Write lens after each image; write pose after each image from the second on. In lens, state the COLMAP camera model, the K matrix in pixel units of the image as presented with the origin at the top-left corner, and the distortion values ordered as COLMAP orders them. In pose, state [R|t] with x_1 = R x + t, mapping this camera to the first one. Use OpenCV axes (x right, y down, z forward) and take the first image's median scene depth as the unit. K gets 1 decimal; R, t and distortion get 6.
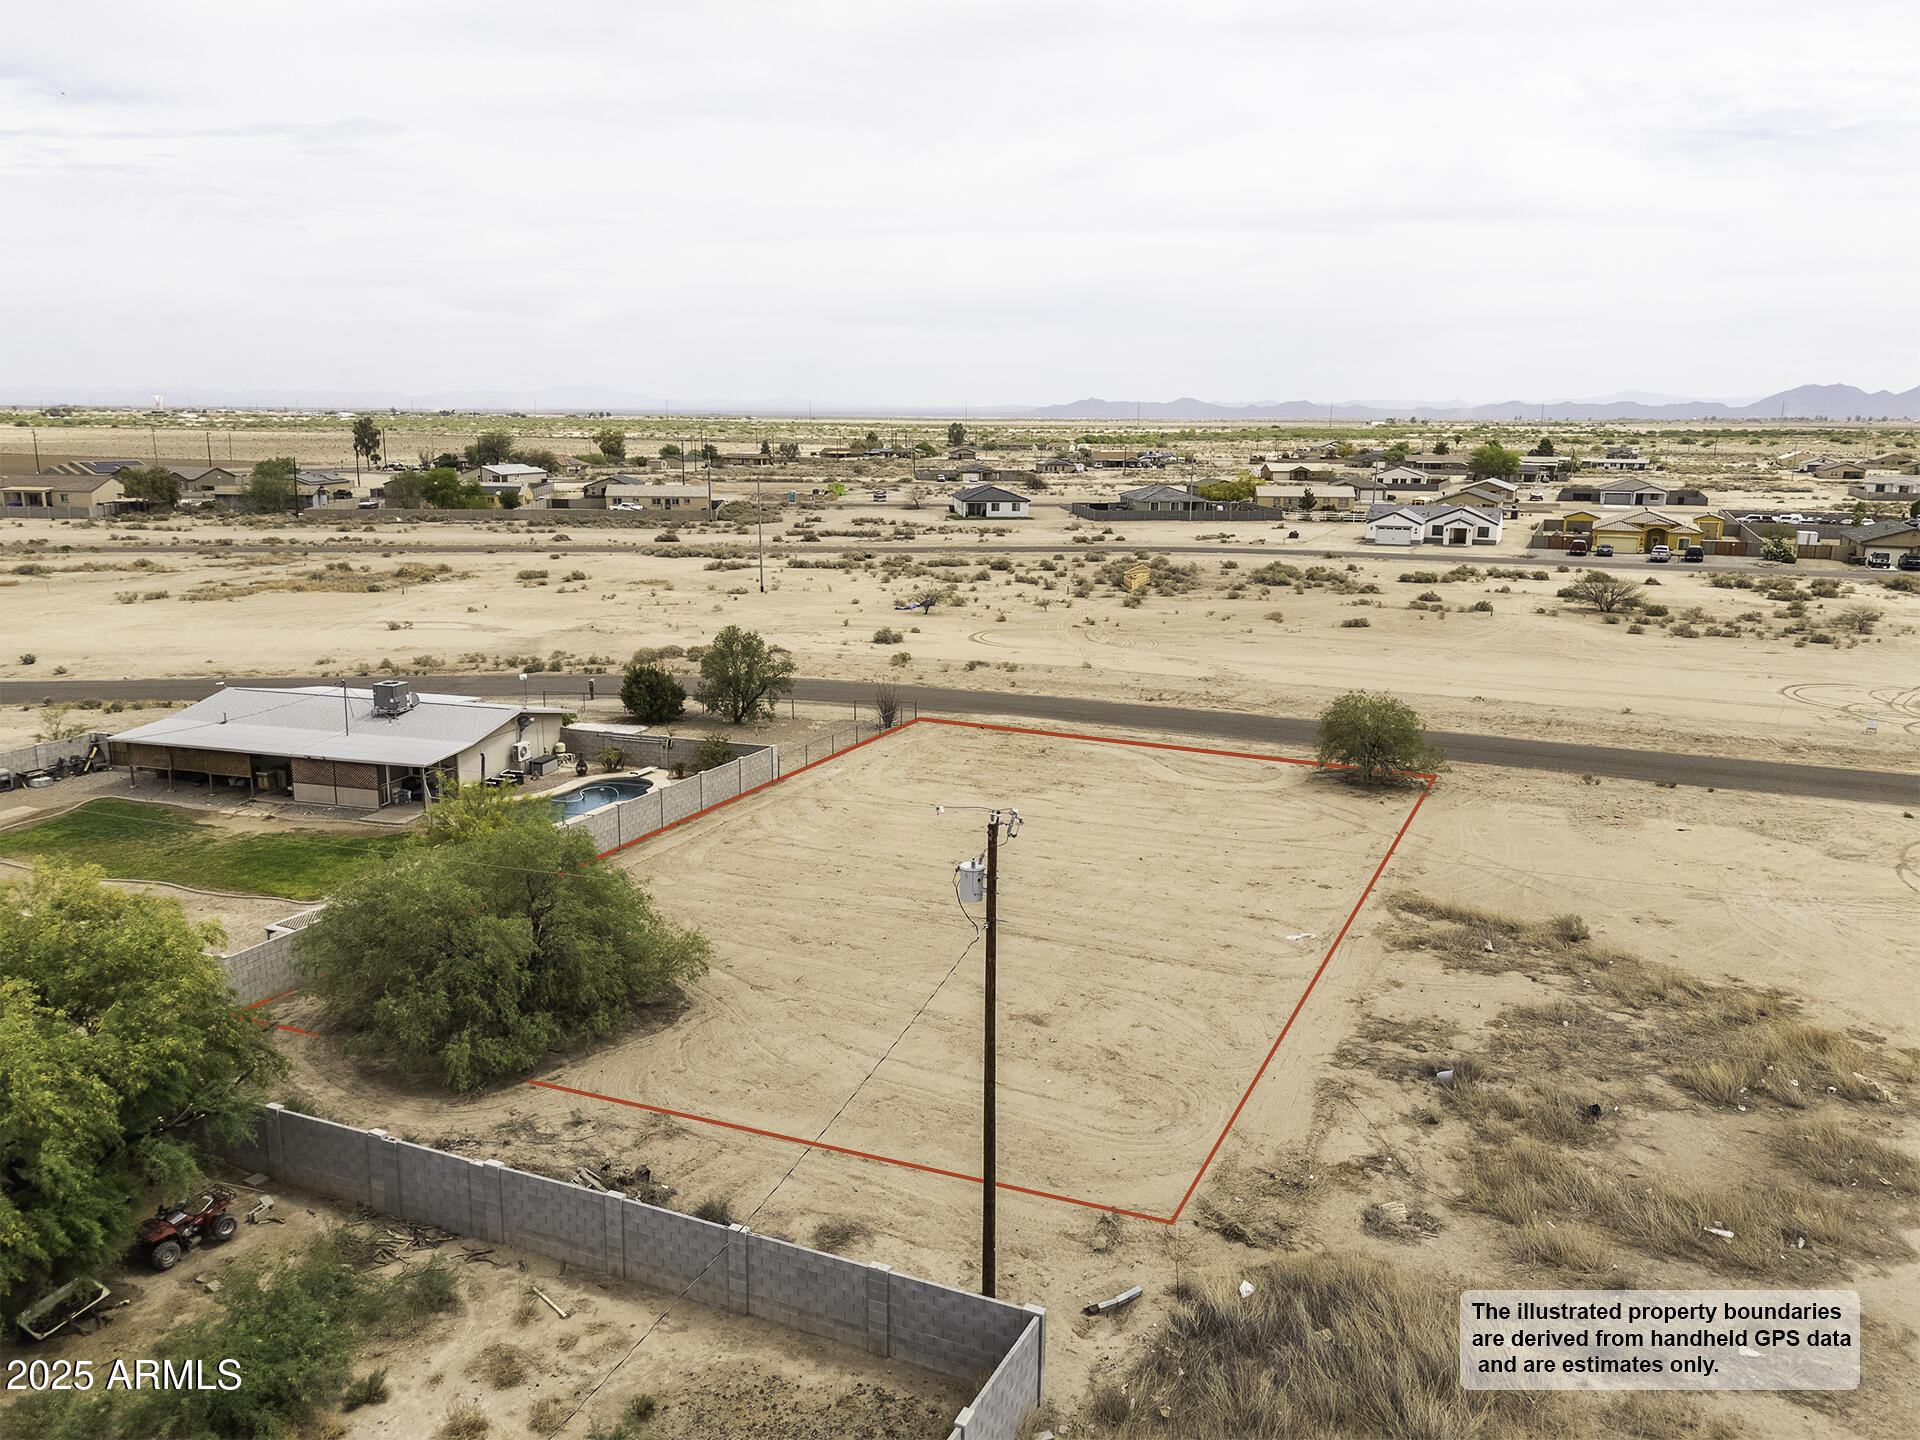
lens RADIAL K [[1415.5, 0, 961.1], [0, 1415.5, 703.2], [0, 0, 1]] dist [0.078567, -0.073104]
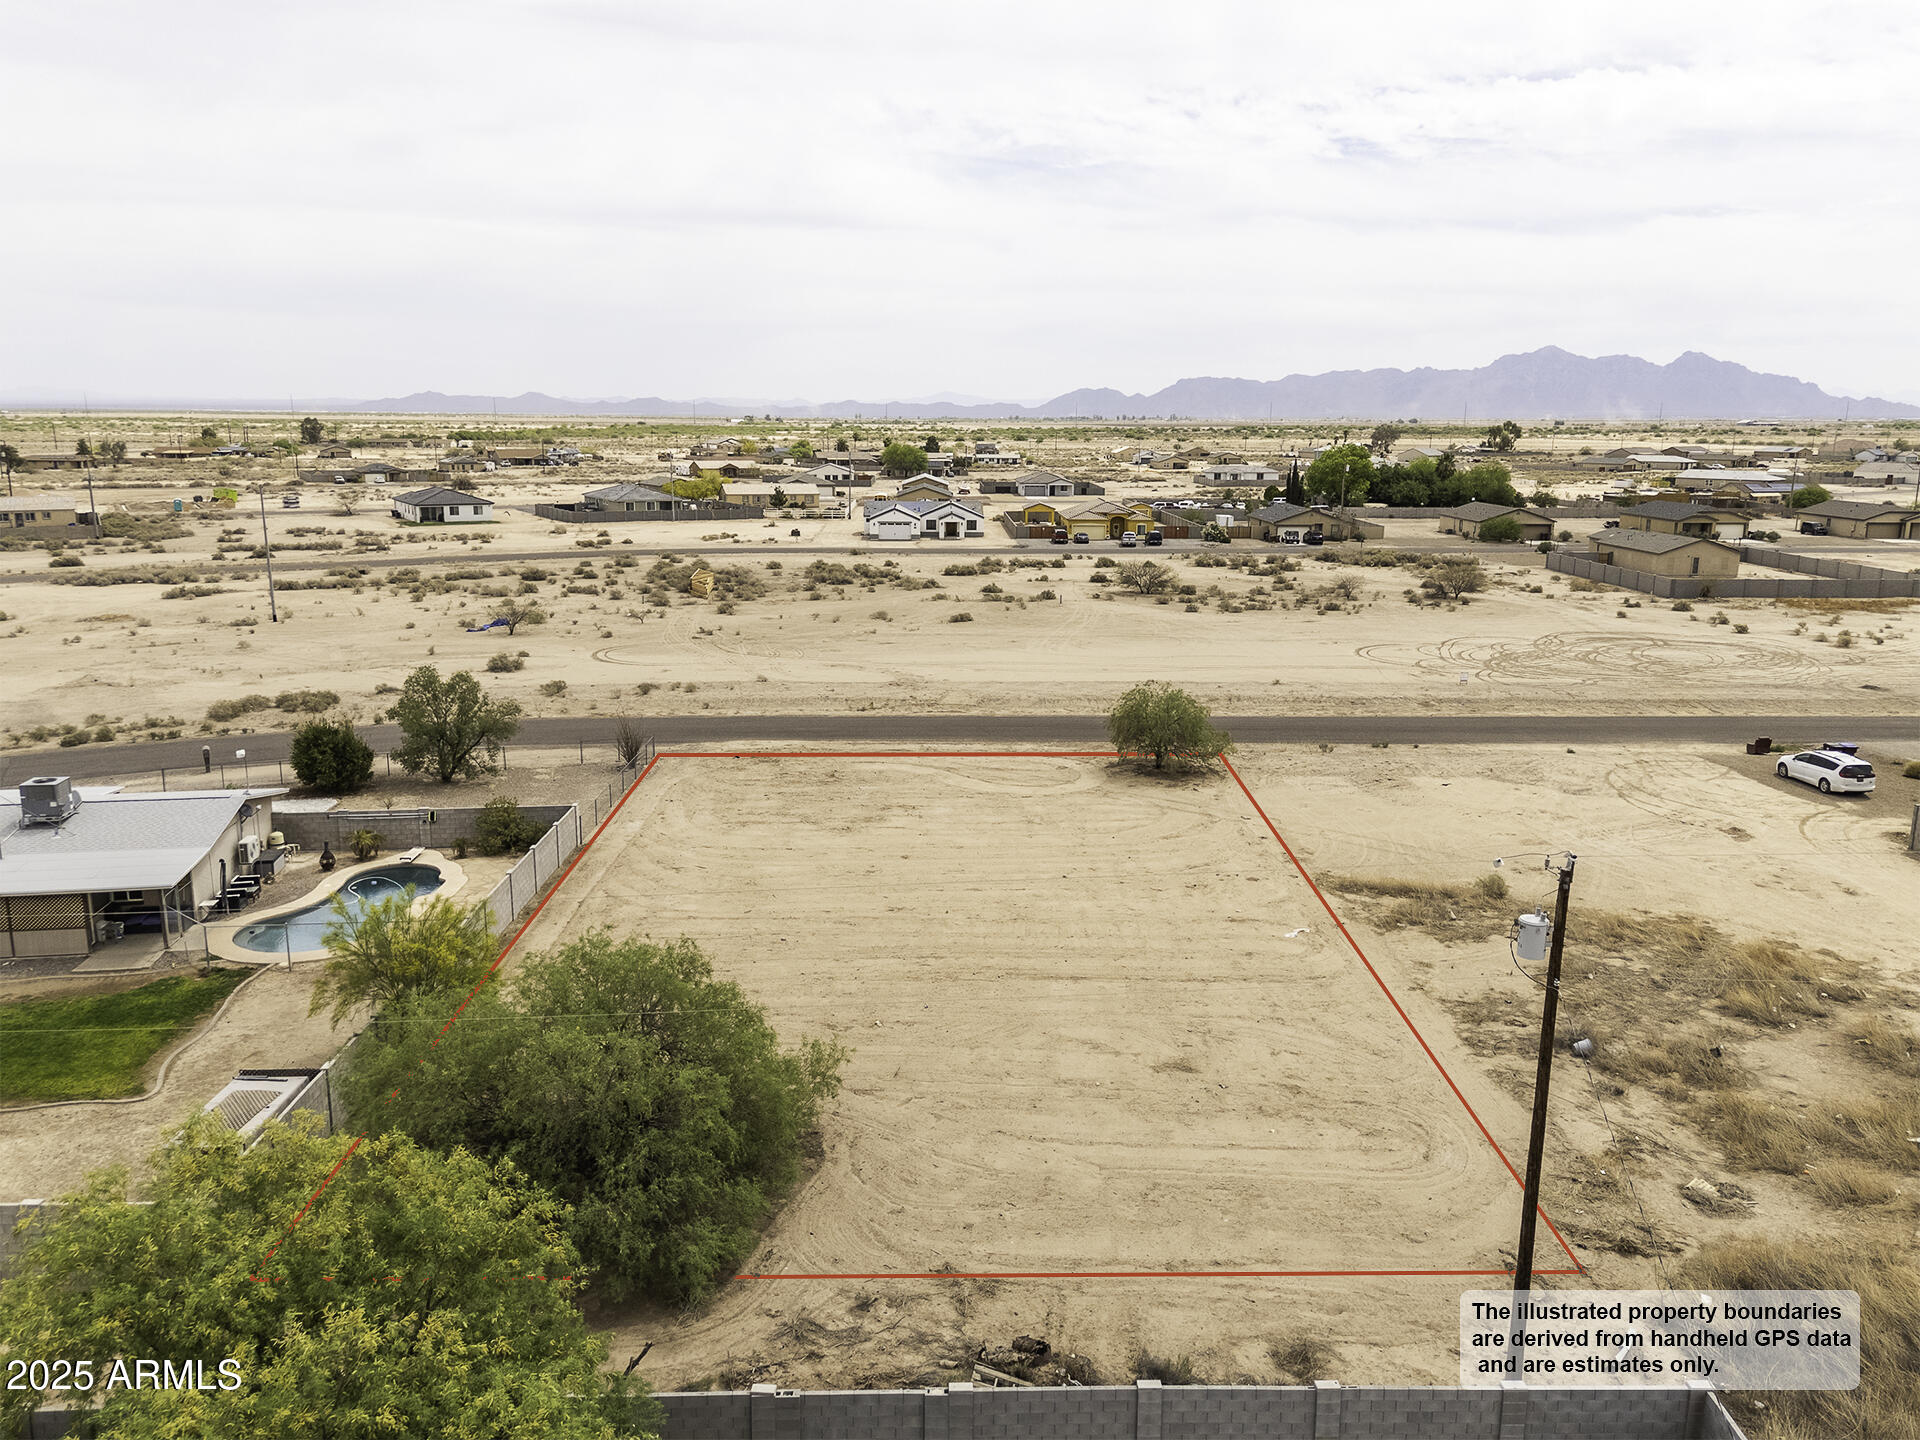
lens RADIAL K [[1415.5, 0, 957.9], [0, 1415.5, 707.1], [0, 0, 1]] dist [0.078567, -0.073104]
pose [[0.906232, -0.087860, 0.413551, -0.272115], [0.085773, 0.996034, 0.023651, -0.028304], [-0.413988, 0.014038, 0.910174, 0.127416]]
